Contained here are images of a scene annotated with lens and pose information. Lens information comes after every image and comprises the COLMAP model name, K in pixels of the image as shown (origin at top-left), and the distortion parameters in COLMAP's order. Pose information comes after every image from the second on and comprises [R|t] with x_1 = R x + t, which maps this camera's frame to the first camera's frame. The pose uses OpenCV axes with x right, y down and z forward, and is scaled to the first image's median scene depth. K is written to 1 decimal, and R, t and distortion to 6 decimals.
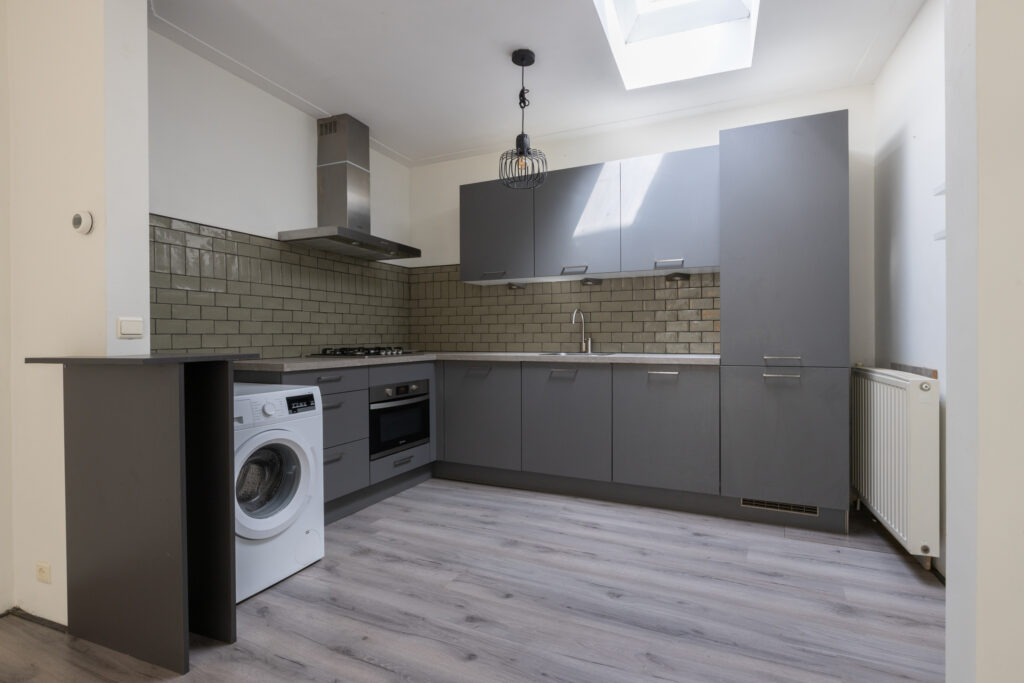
lens RADIAL K [[517.4, 0, 477.3], [0, 517.4, 338.3], [0, 0, 1]] dist [-0.003291, -0.001742]
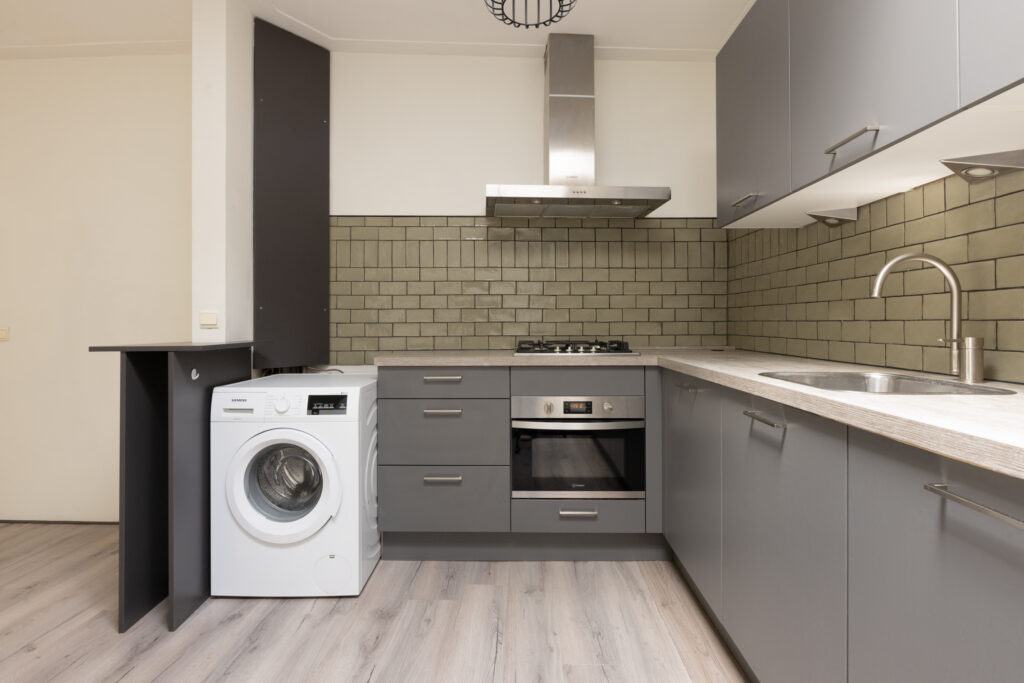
lens RADIAL K [[517.4, 0, 575.1], [0, 517.4, 319.5], [0, 0, 1]] dist [-0.003291, -0.001742]
pose [[0.463653, -0.001287, -0.886016, 0.475071], [-0.003211, 0.999990, -0.003133, -0.011521], [0.886011, 0.004297, 0.463644, 0.743486]]
